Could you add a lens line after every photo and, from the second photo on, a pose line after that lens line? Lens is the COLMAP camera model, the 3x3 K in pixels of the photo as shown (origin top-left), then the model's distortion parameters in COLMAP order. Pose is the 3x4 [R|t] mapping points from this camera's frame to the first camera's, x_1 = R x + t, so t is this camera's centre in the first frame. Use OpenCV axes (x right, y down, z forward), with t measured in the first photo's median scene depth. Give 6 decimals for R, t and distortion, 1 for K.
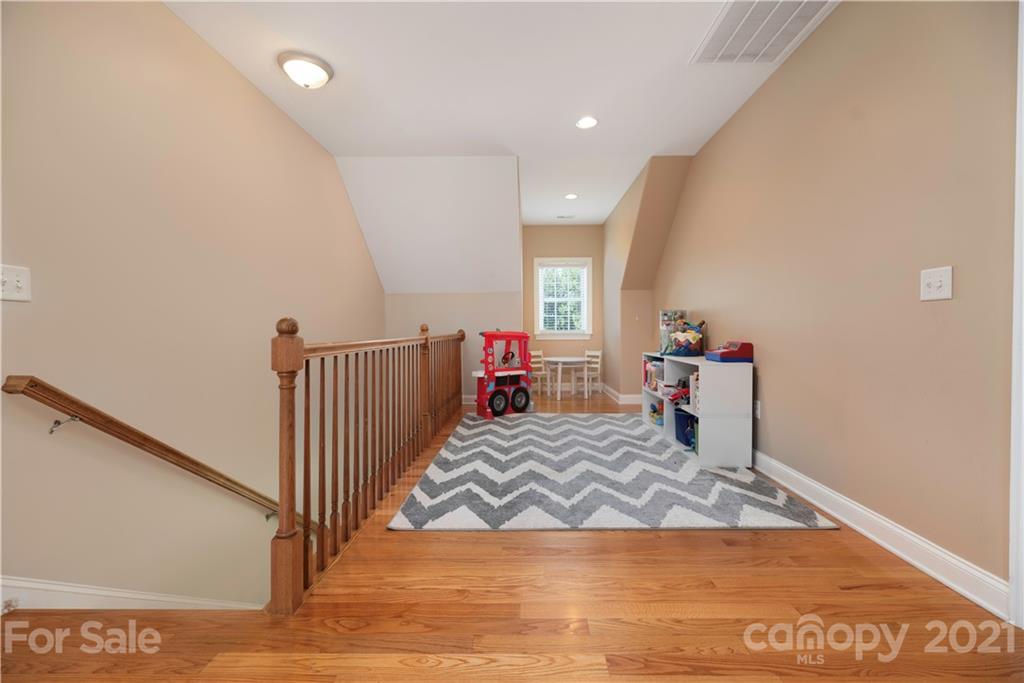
lens RADIAL K [[414.4, 0, 512.0], [0, 414.4, 341.5], [0, 0, 1]] dist [0.001438, -0.000096]
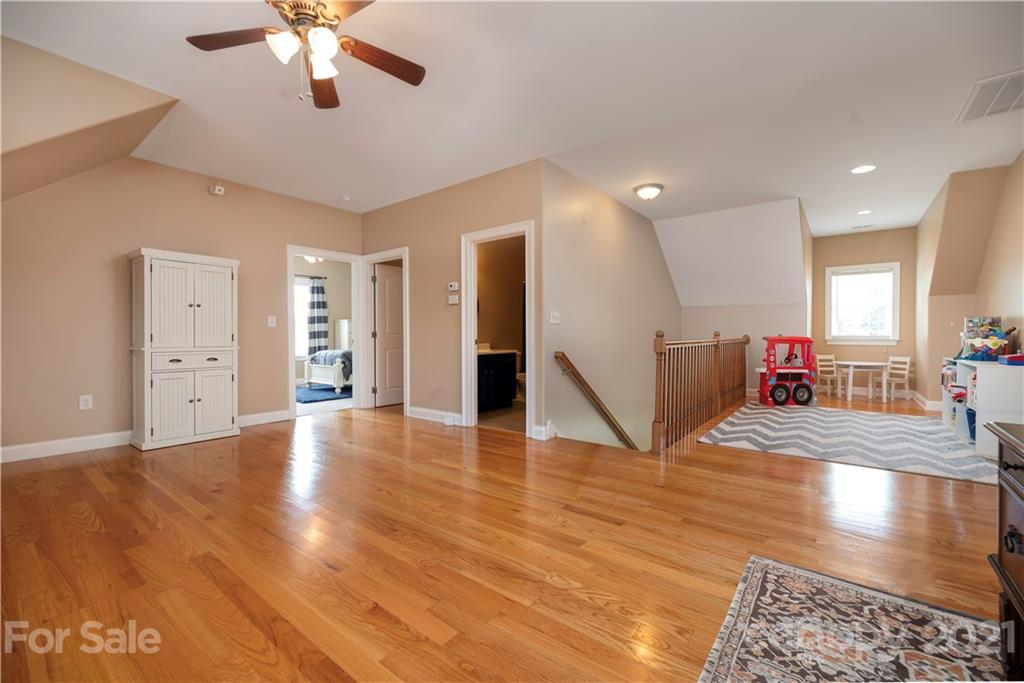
lens RADIAL K [[430.4, 0, 512.0], [0, 430.4, 341.5], [0, 0, 1]] dist [0.005184, -0.000081]
pose [[0.810133, 0.013851, -0.586083, 0.071182], [-0.020069, 0.999790, -0.004112, 0.012088], [0.585903, 0.015093, 0.810241, -0.498110]]
